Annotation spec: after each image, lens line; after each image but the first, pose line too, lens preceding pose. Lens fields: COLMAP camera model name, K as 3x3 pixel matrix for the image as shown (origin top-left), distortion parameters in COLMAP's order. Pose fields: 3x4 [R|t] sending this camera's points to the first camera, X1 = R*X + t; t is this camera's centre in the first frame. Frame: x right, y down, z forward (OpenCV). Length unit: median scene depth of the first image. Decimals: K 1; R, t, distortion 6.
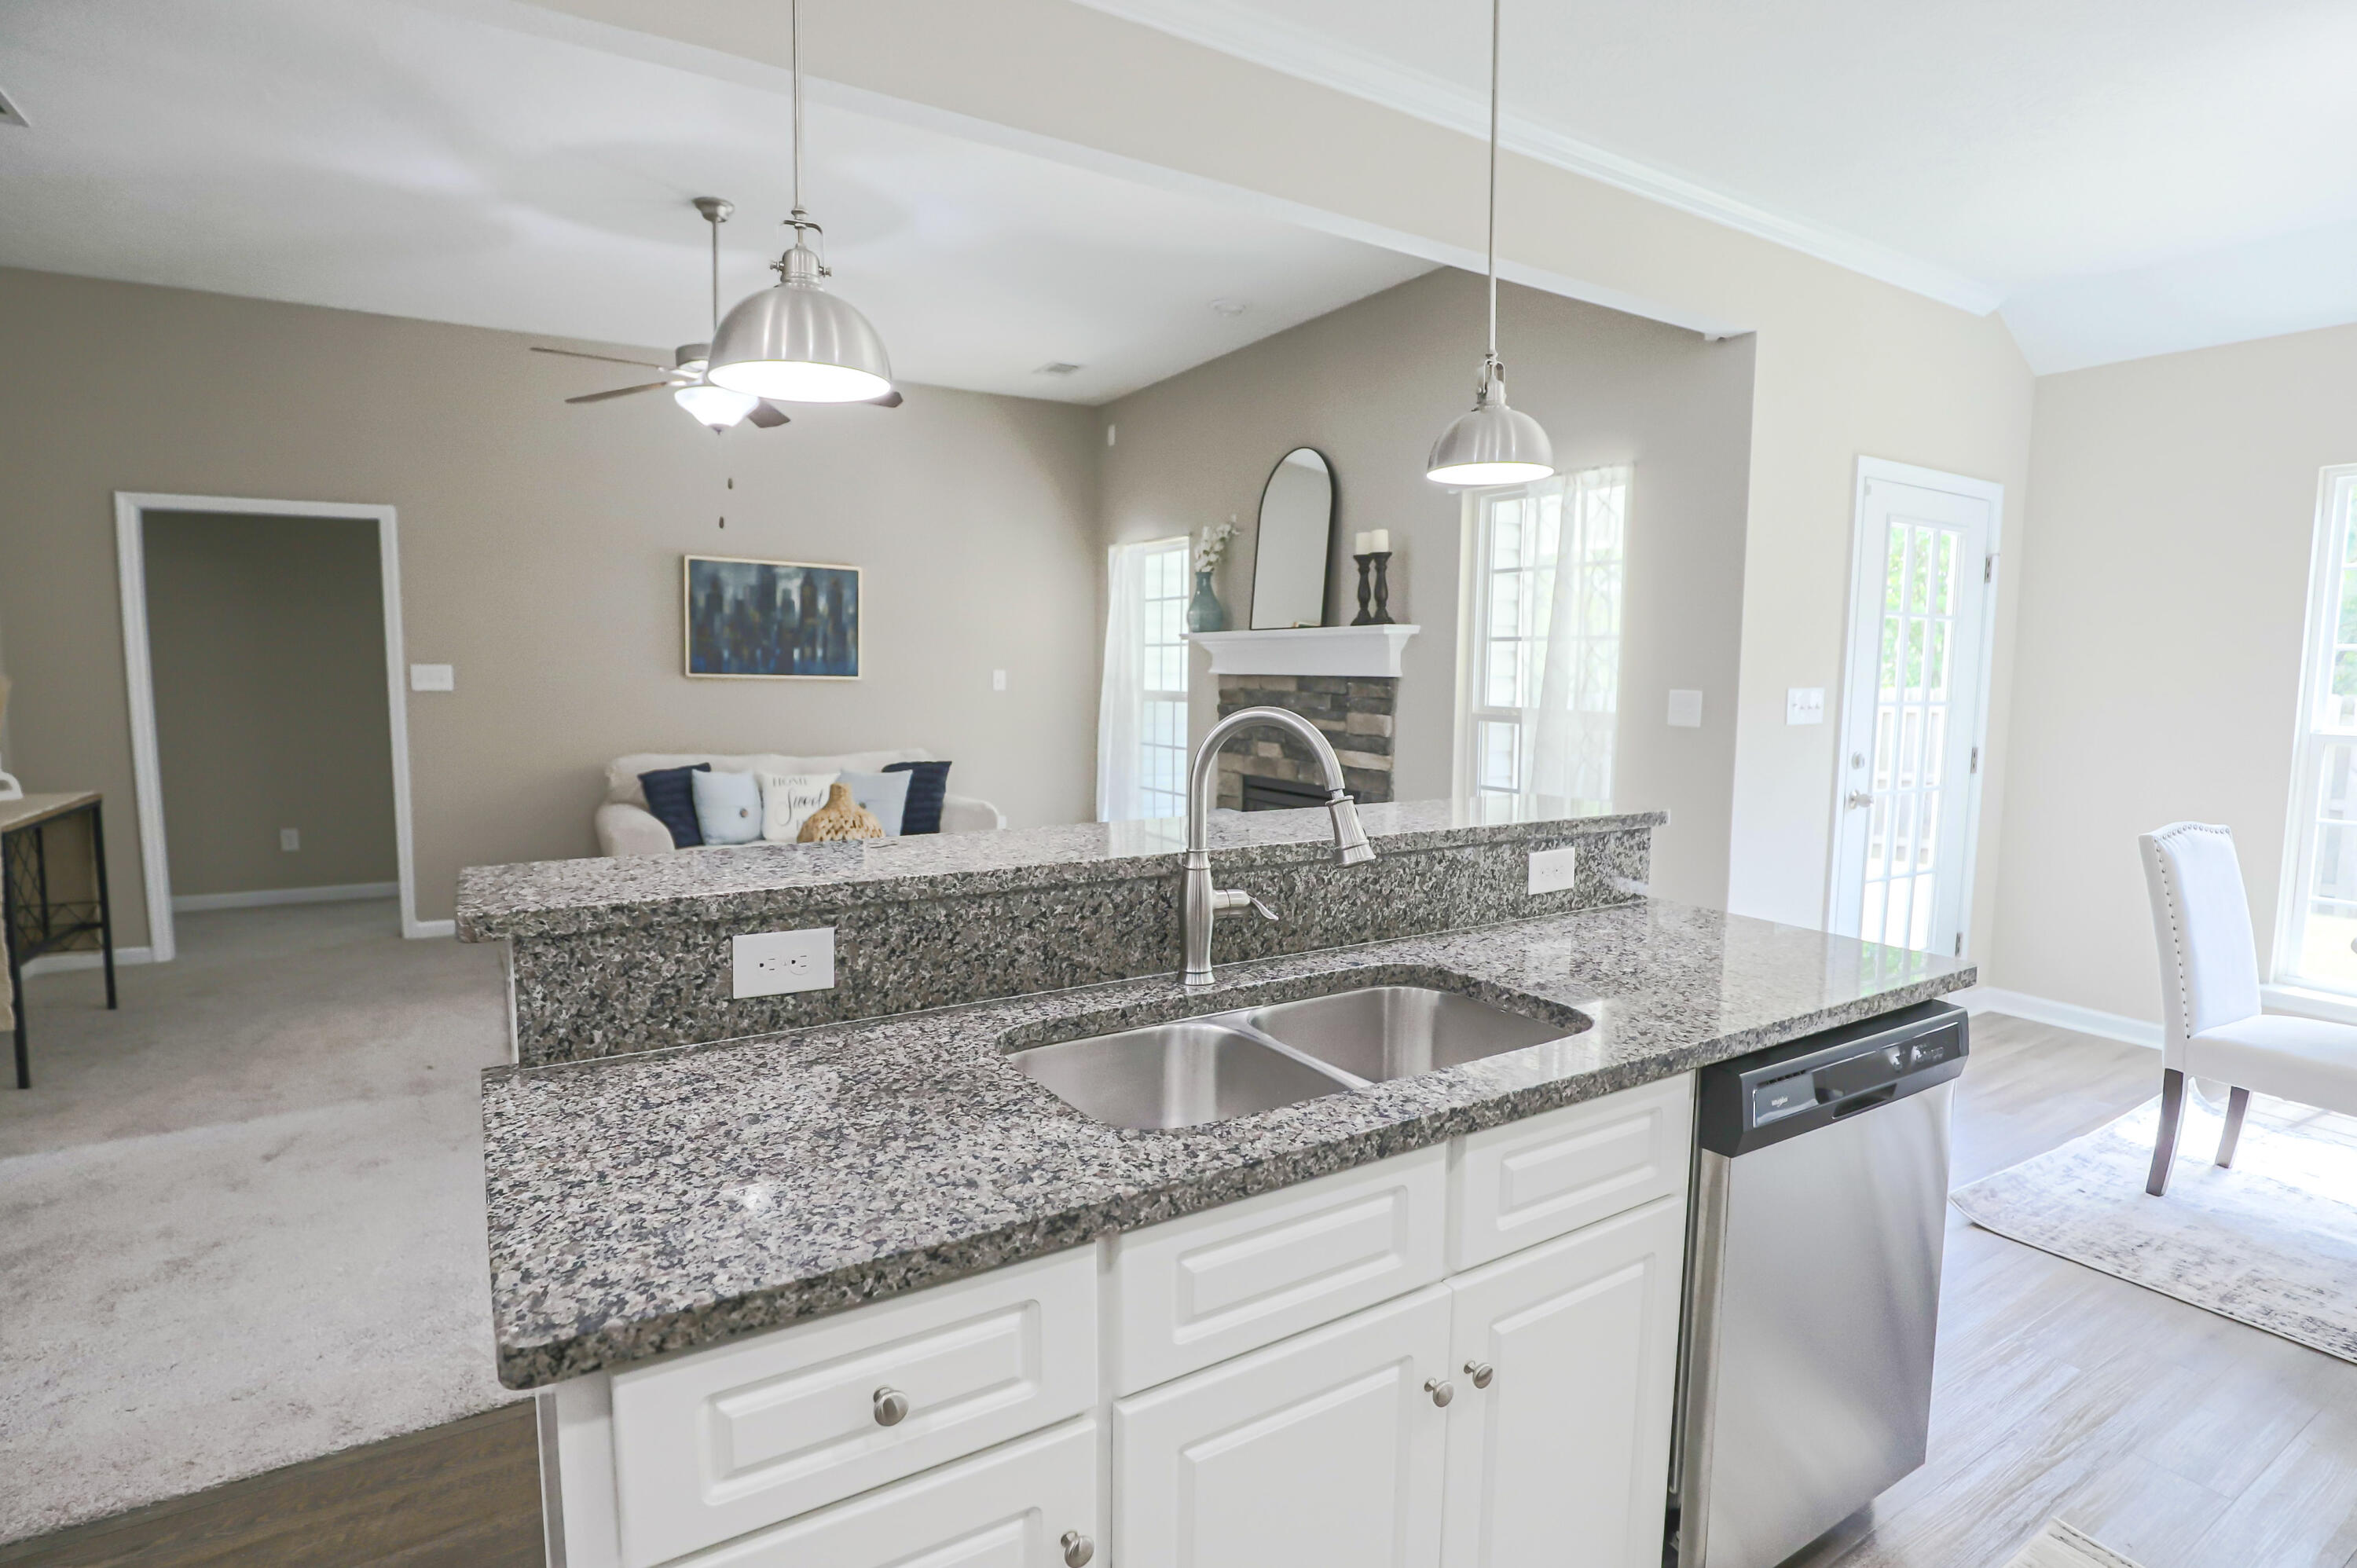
lens RADIAL K [[1161.3, 0, 1182.8], [0, 1161.3, 782.7], [0, 0, 1]] dist [-0.032780, 0.004449]
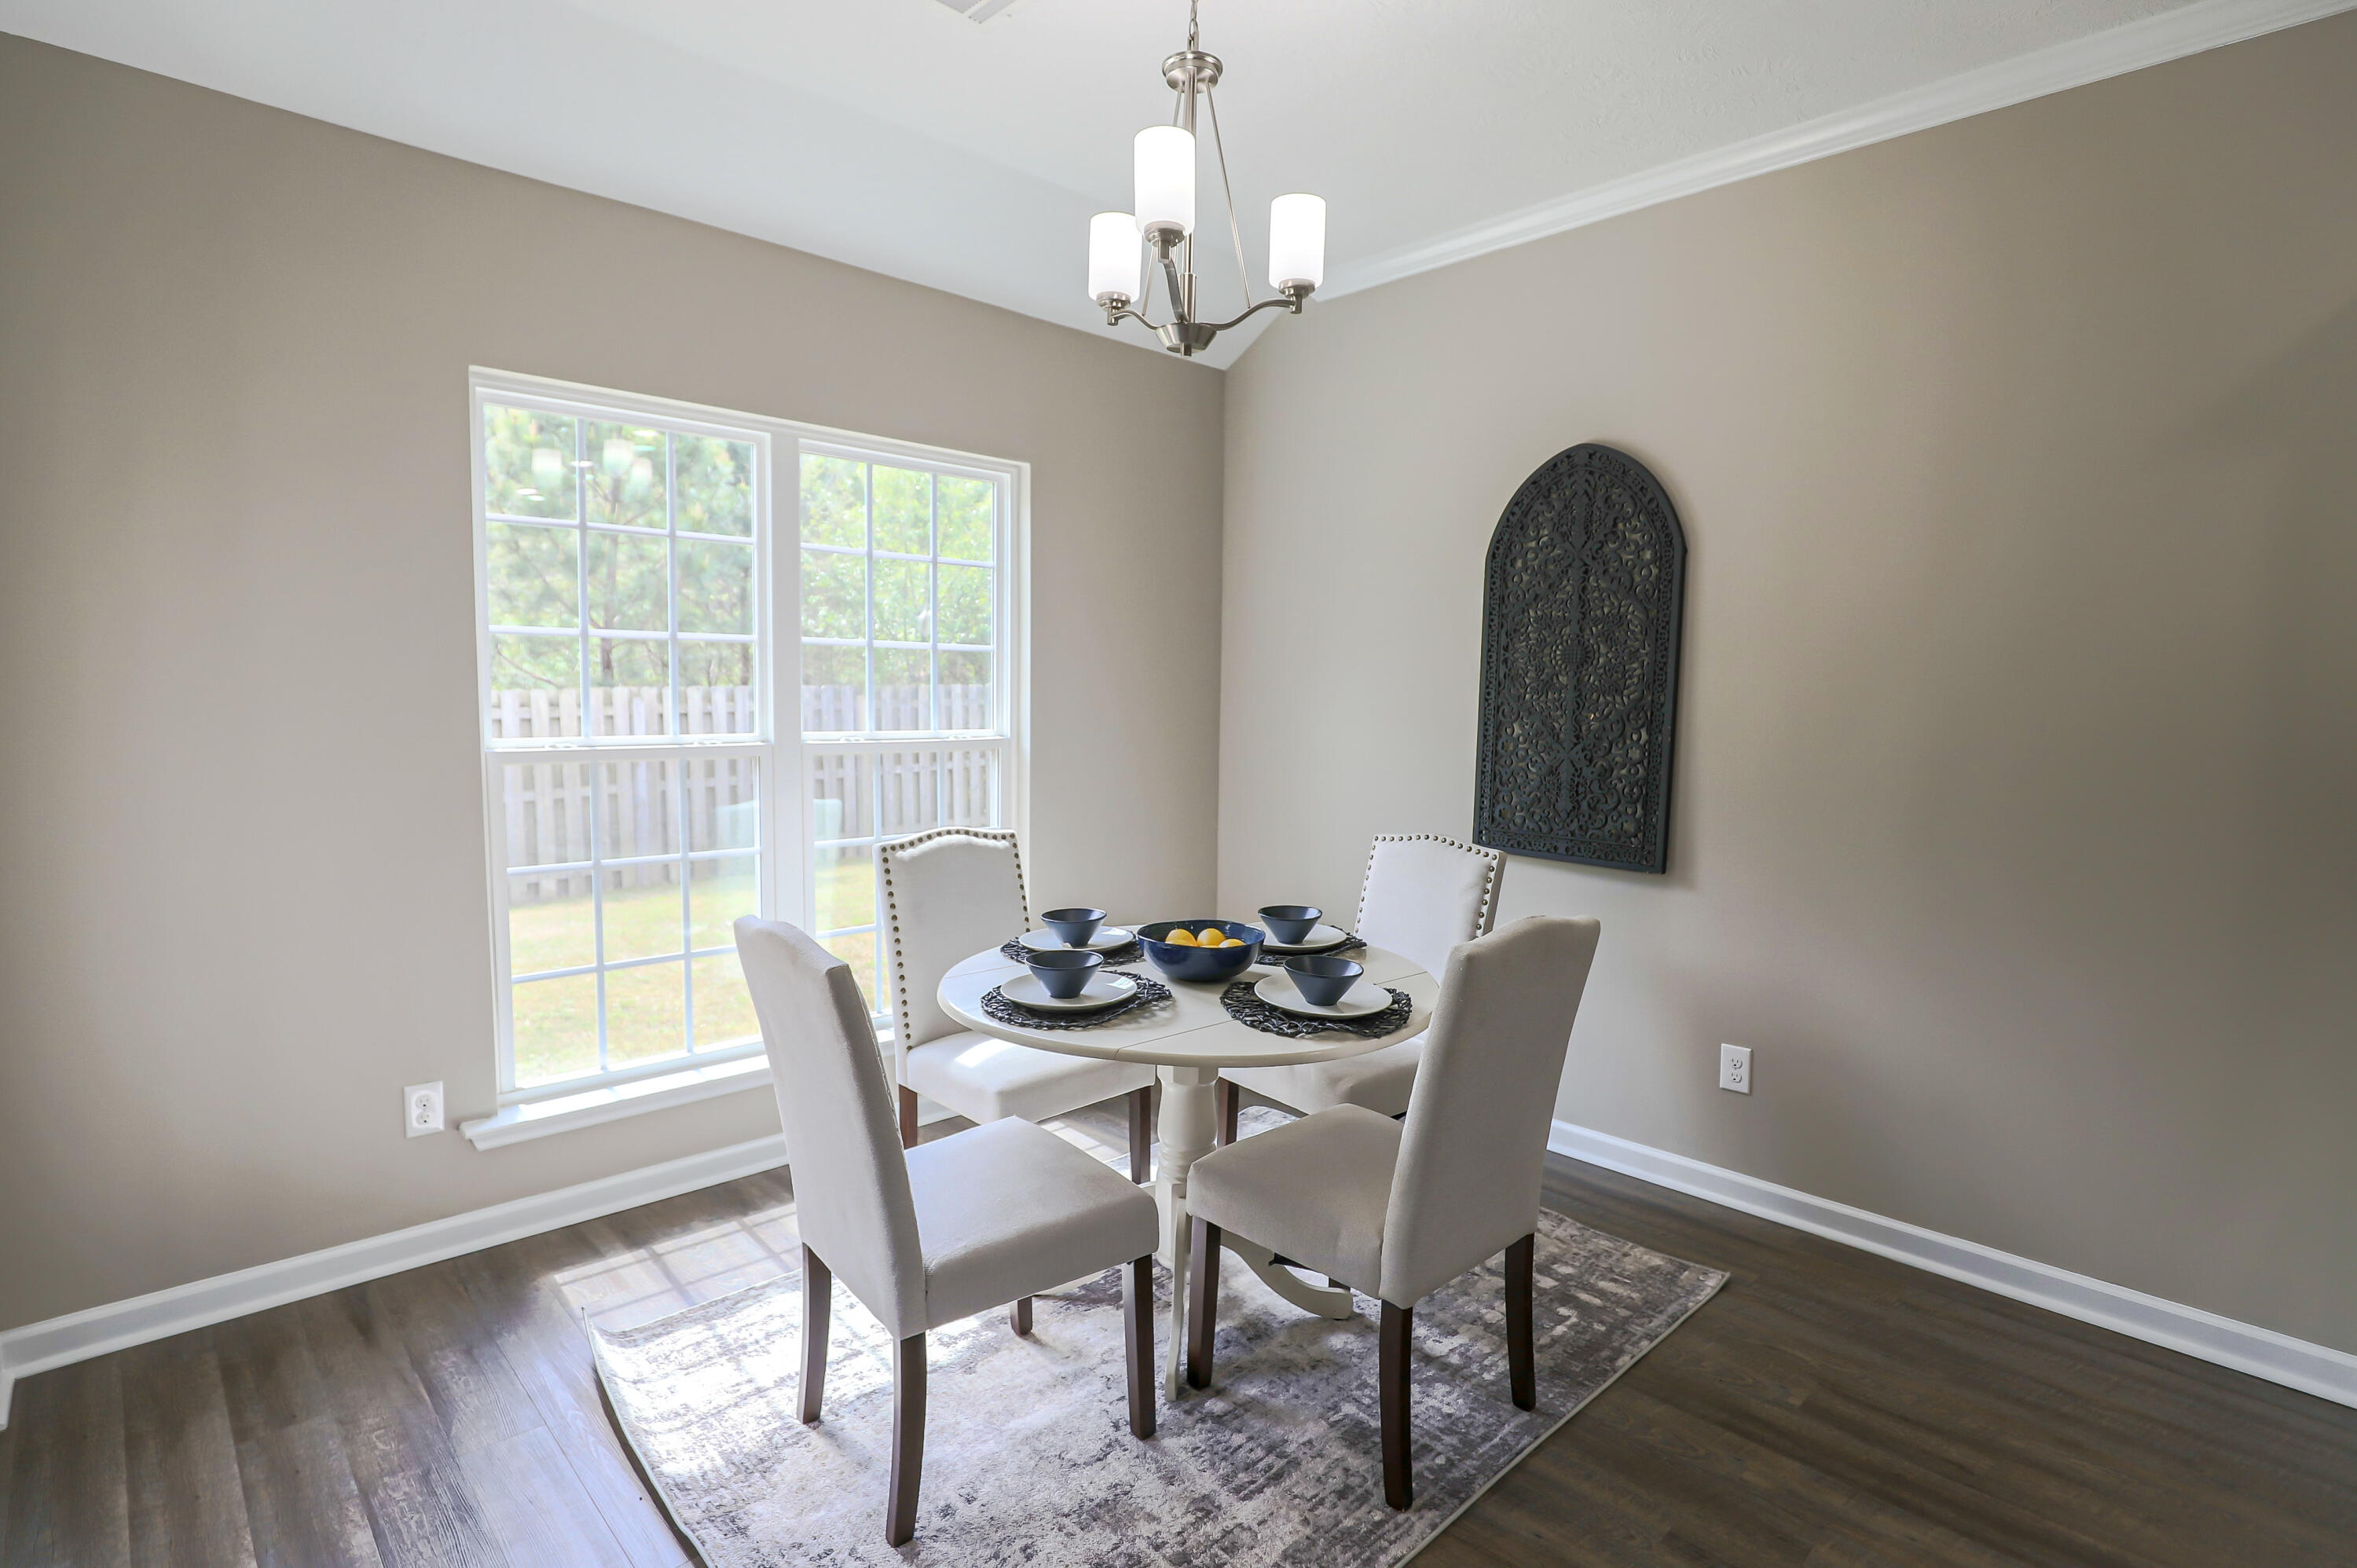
lens RADIAL K [[1146.7, 0, 1182.7], [0, 1146.7, 782.0], [0, 0, 1]] dist [-0.033391, 0.005339]
pose [[-0.218127, -0.093261, 0.971454, 0.171689], [0.080509, 0.990311, 0.113149, -0.055077], [-0.972594, 0.102892, -0.208505, 0.572601]]
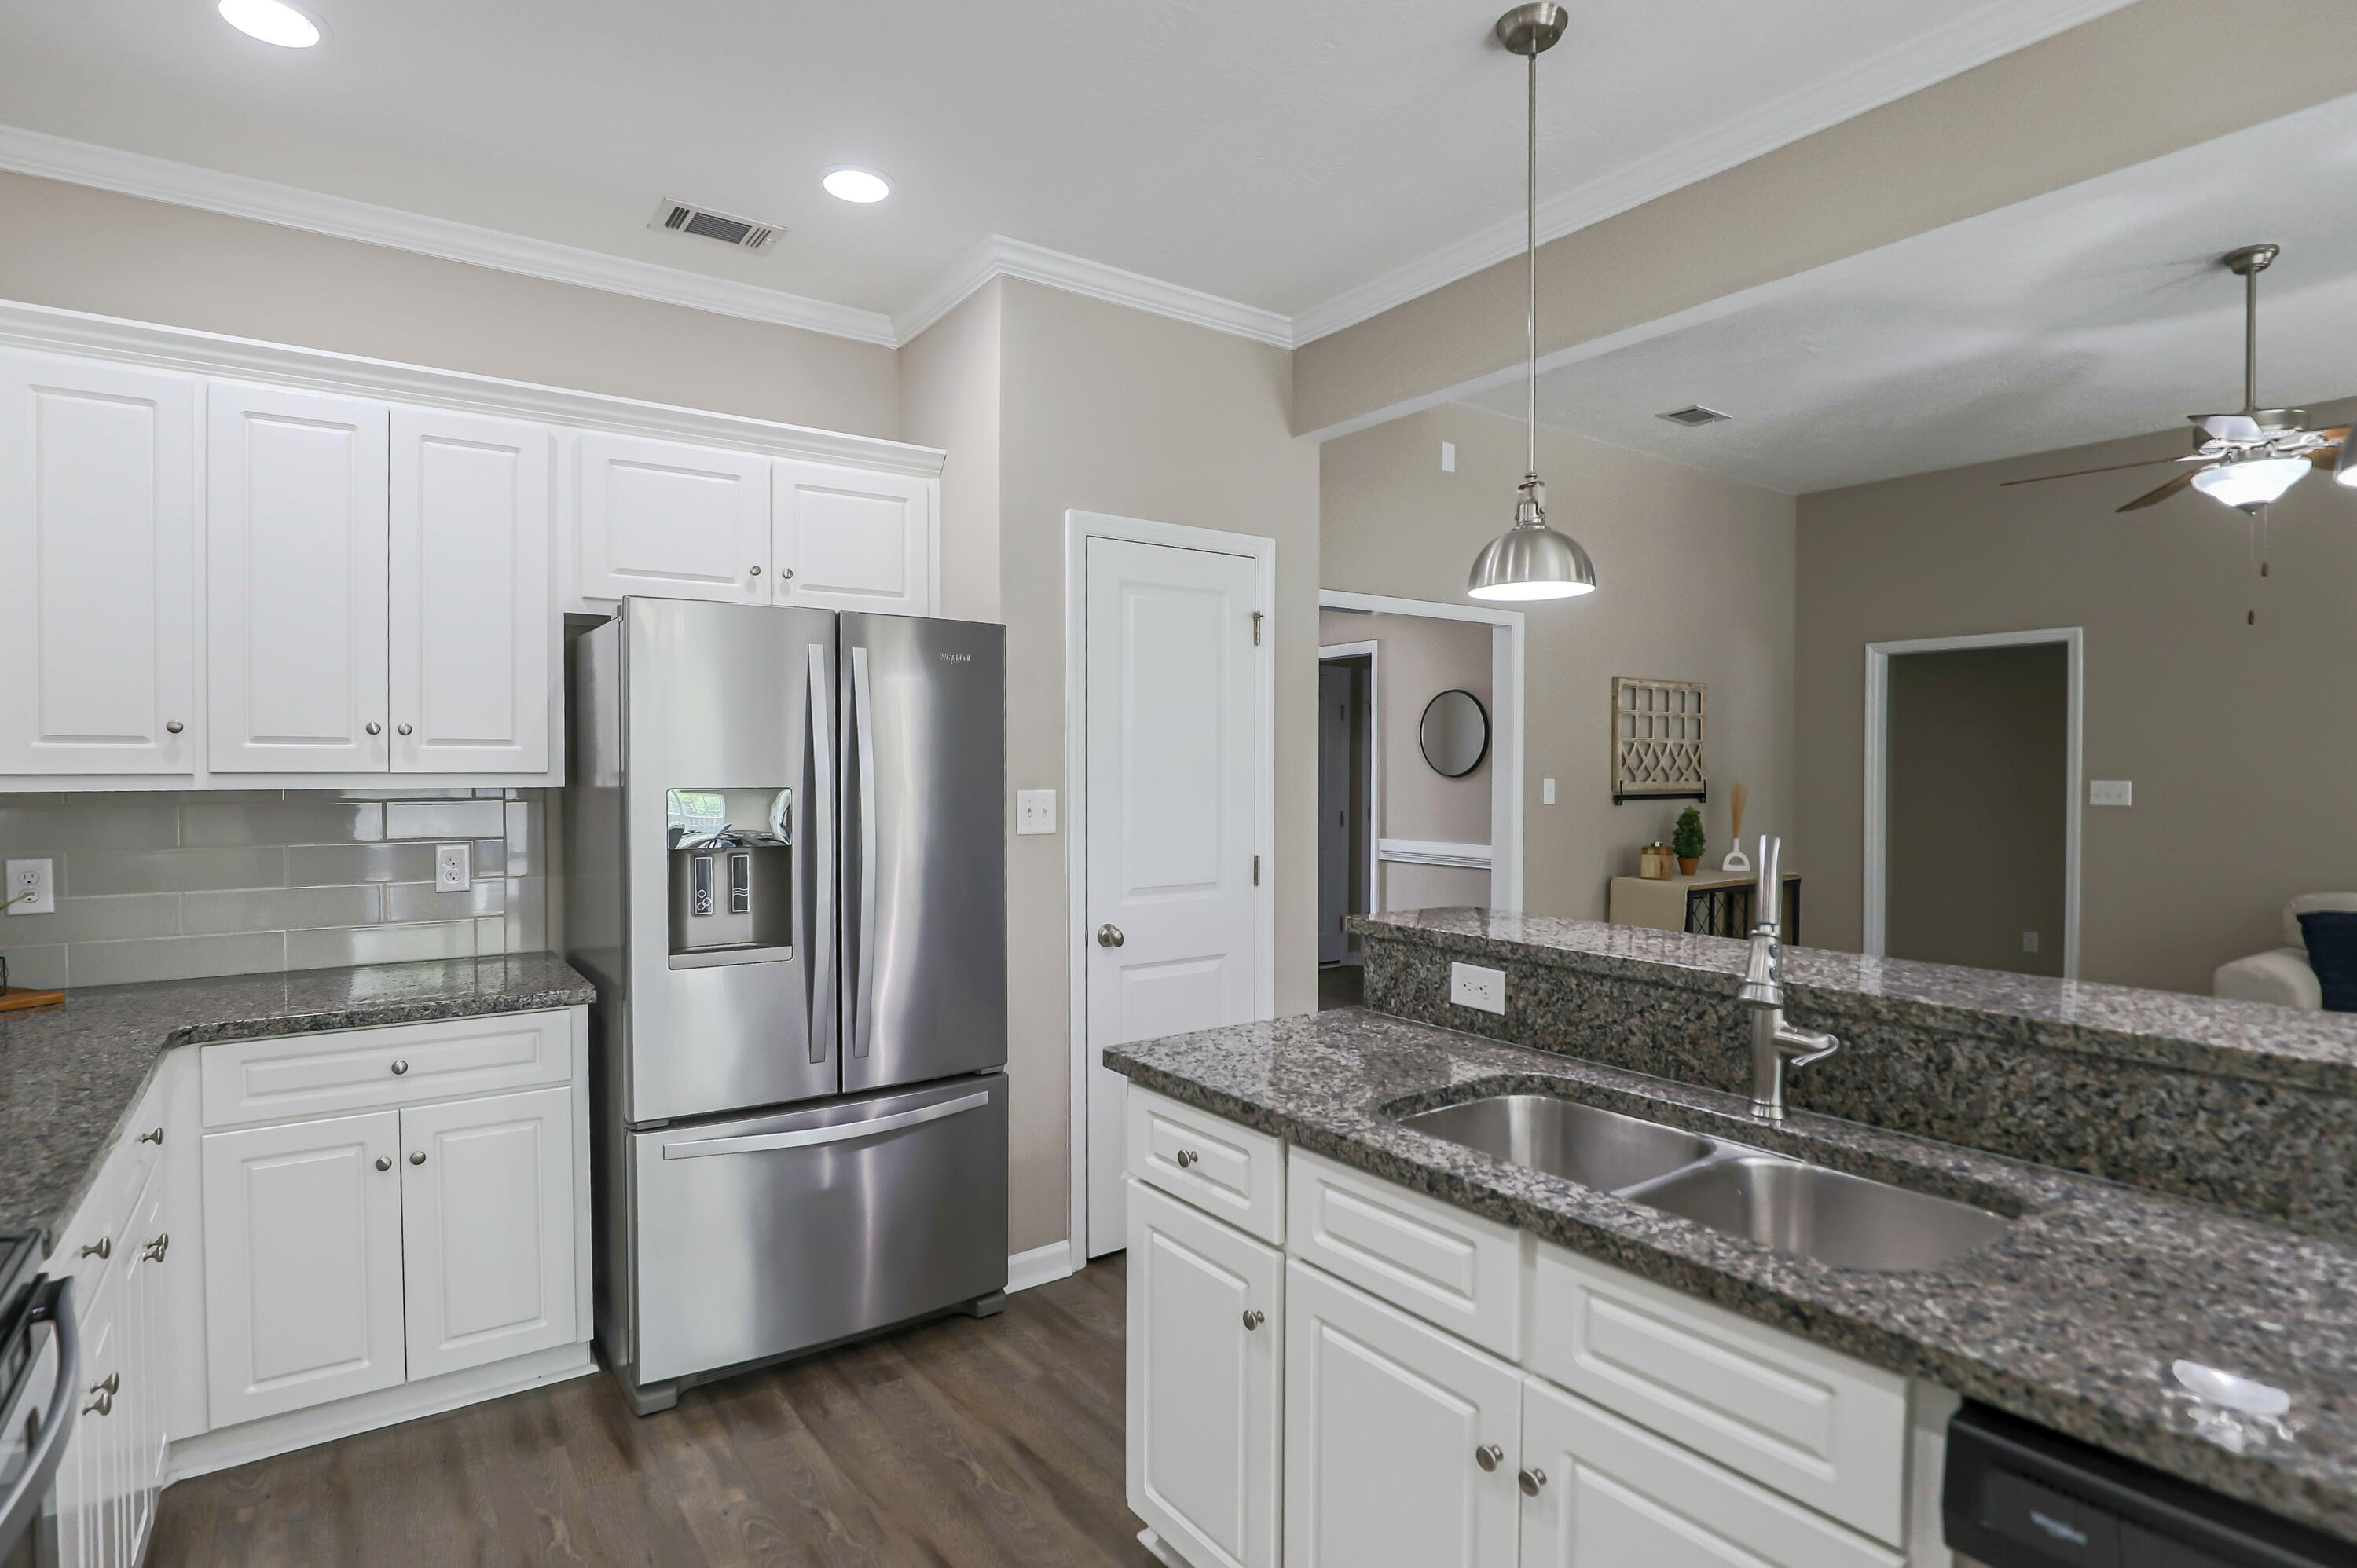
lens RADIAL K [[1192.4, 0, 1184.0], [0, 1192.4, 786.1], [0, 0, 1]] dist [-0.029251, 0.002262]
pose [[0.078668, 0.008116, -0.996868, 0.331234], [-0.102538, 0.994729, 0.000007, -0.017924], [0.991613, 0.102217, 0.079085, 0.142279]]
